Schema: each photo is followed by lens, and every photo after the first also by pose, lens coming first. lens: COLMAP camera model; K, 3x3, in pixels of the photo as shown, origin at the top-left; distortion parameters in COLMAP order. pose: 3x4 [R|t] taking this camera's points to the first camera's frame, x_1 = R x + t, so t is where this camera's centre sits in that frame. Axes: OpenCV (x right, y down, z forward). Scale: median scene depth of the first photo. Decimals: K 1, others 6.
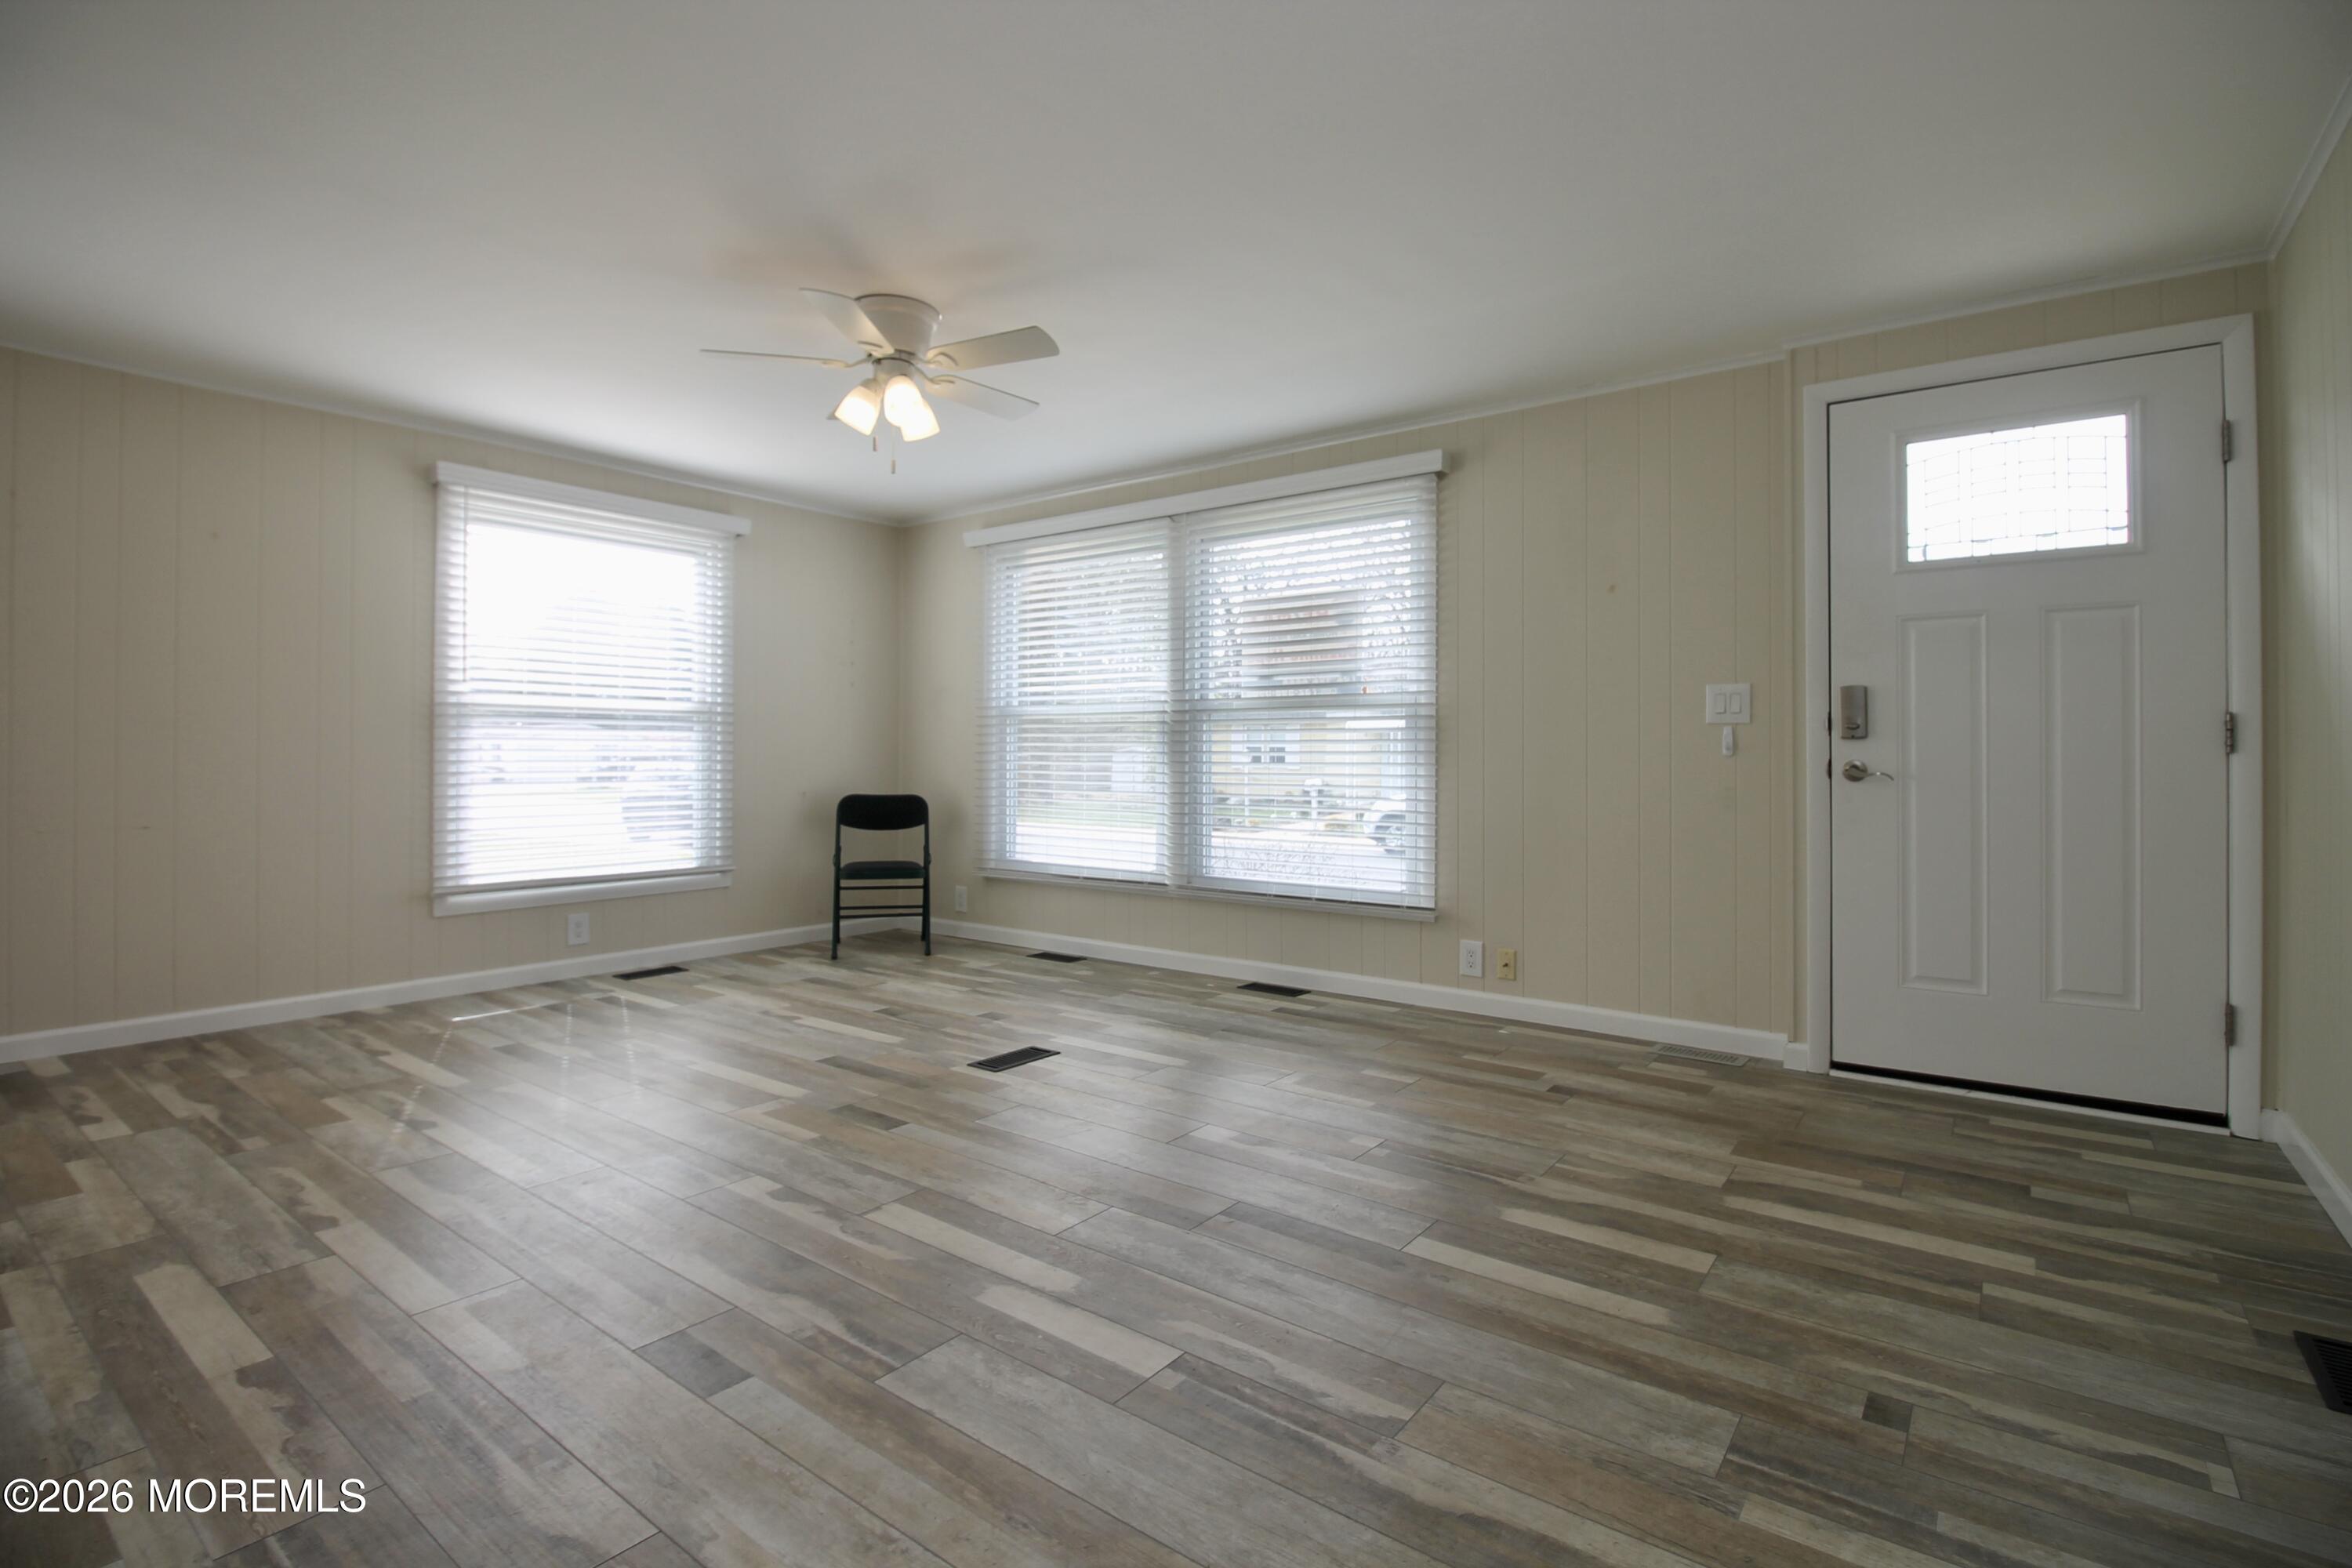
lens RADIAL K [[1096.3, 0, 1186.5], [0, 1096.3, 753.0], [0, 0, 1]] dist [0.002377, -0.014925]
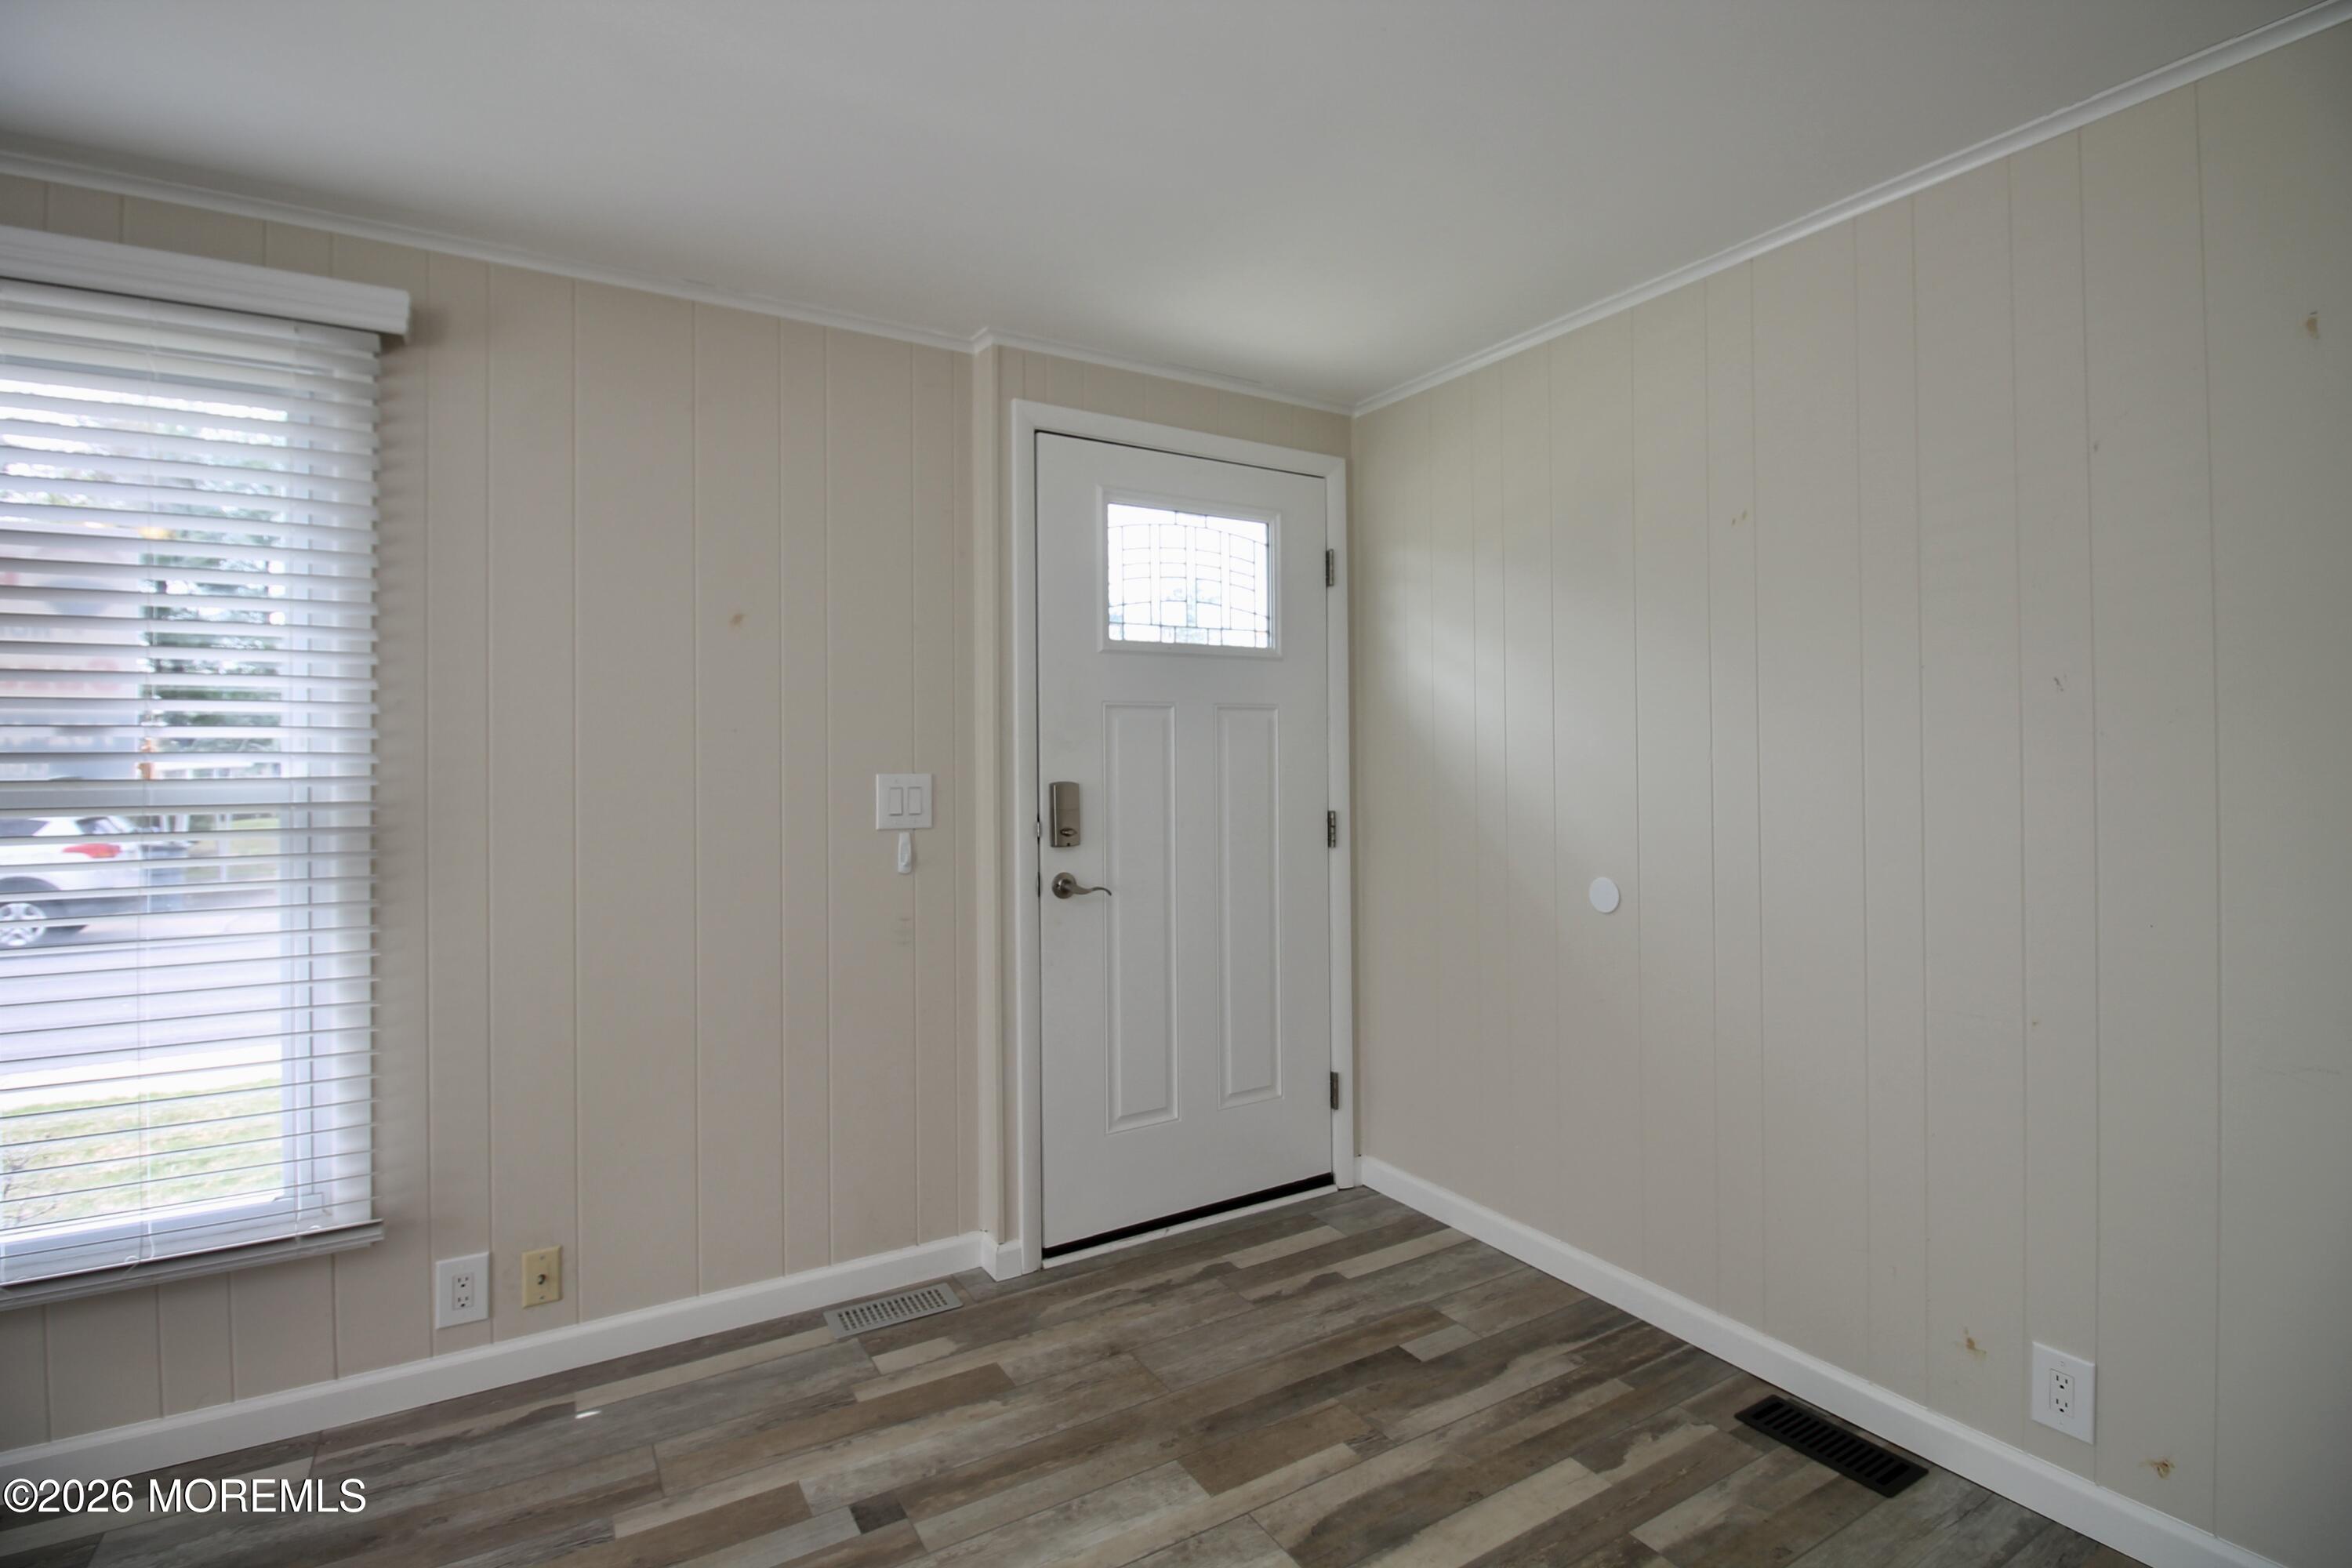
lens RADIAL K [[1099.7, 0, 1191.3], [0, 1099.7, 752.5], [0, 0, 1]] dist [0.006215, -0.017884]
pose [[0.365819, -0.001478, 0.930685, -0.119016], [0.006395, 0.999979, -0.000925, -0.079760], [-0.930664, 0.006290, 0.365821, 0.589690]]
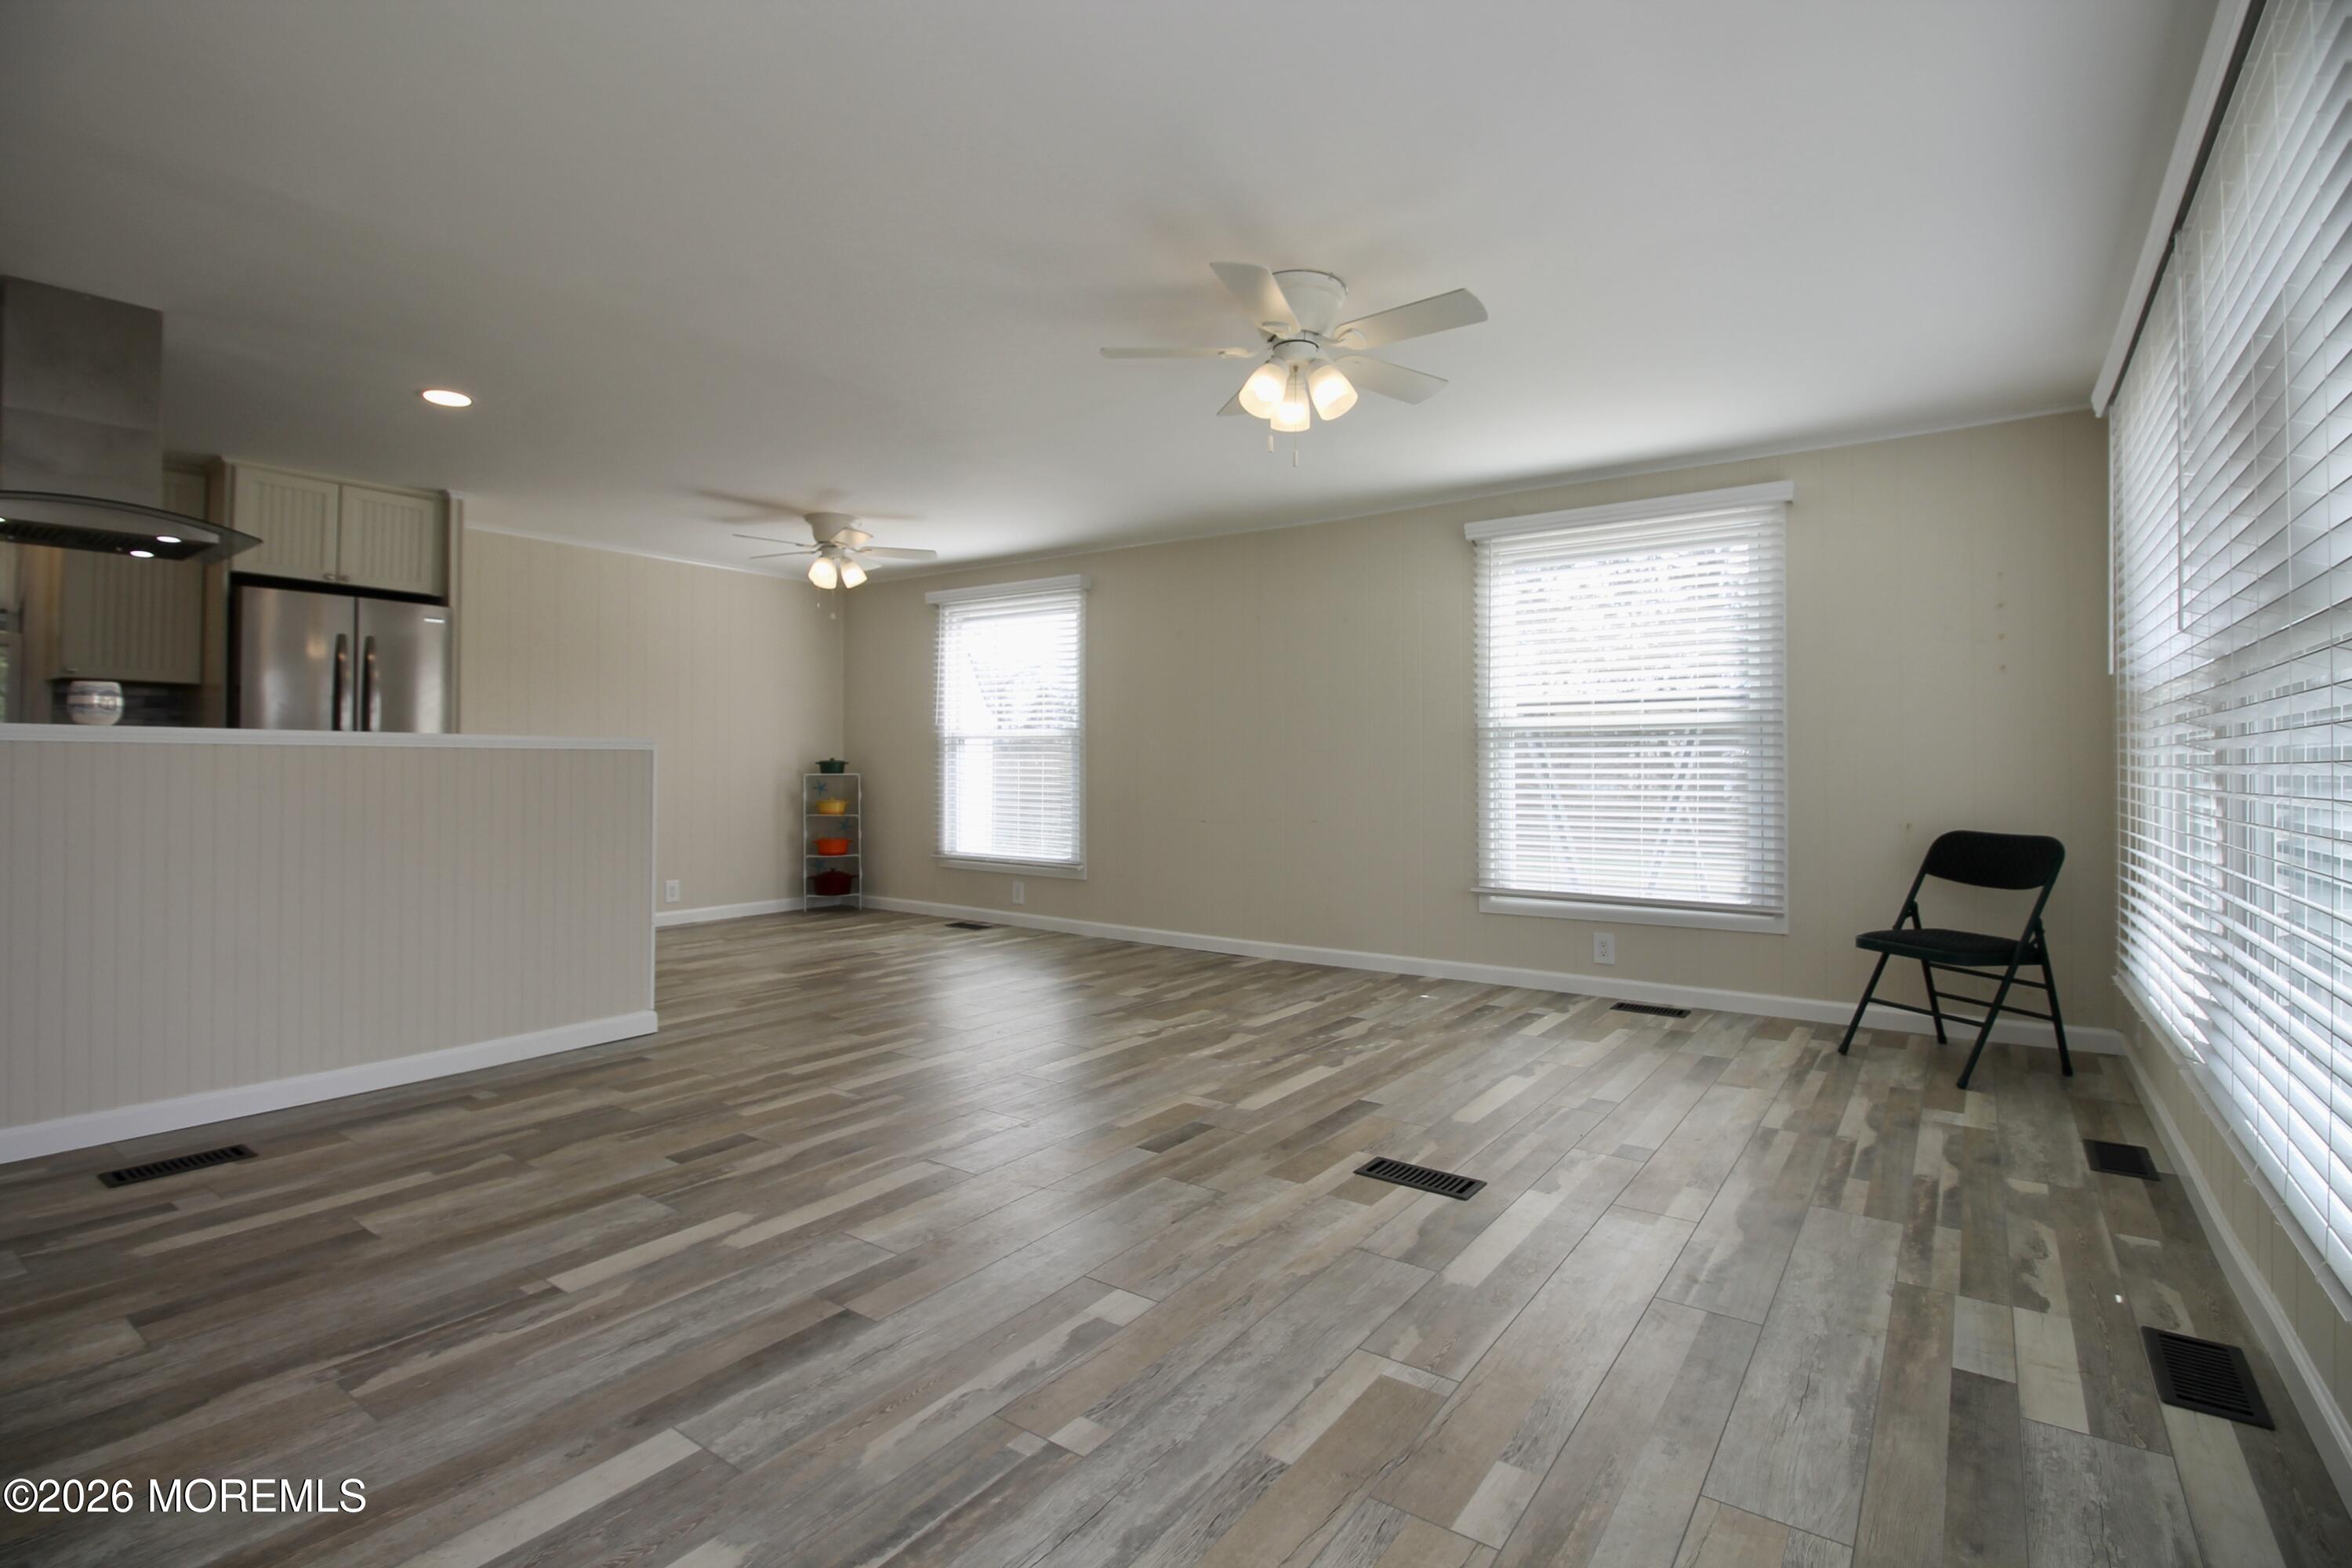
lens RADIAL K [[1096.3, 0, 1186.5], [0, 1096.3, 753.0], [0, 0, 1]] dist [0.002377, -0.014925]
pose [[0.024102, -0.019135, -0.999526, 0.603059], [0.002478, 0.999815, -0.019080, 0.002195], [0.999706, -0.002017, 0.024145, 0.835308]]
